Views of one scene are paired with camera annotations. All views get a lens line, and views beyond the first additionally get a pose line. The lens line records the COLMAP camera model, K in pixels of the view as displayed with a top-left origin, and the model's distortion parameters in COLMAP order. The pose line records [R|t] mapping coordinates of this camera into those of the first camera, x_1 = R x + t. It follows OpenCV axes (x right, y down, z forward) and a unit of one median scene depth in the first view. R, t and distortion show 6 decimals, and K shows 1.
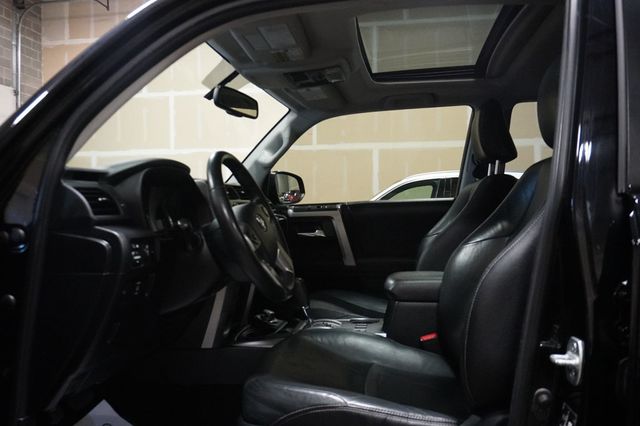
lens RADIAL K [[551.9, 0, 320.0], [0, 551.9, 213.0], [0, 0, 1]] dist [0.000119, 0.000017]
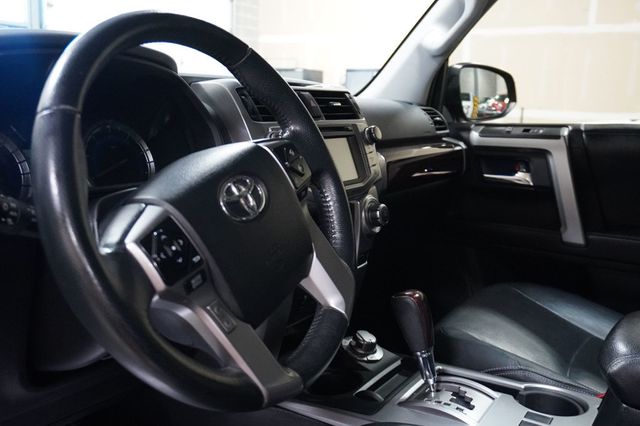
lens RADIAL K [[625.5, 0, 320.0], [0, 625.5, 213.0], [0, 0, 1]] dist [-0.004308, -0.003902]
pose [[0.909079, 0.114369, -0.400618, 0.069822], [-0.044613, 0.982777, 0.179329, -0.032557], [0.414228, -0.145152, 0.898524, 0.340413]]
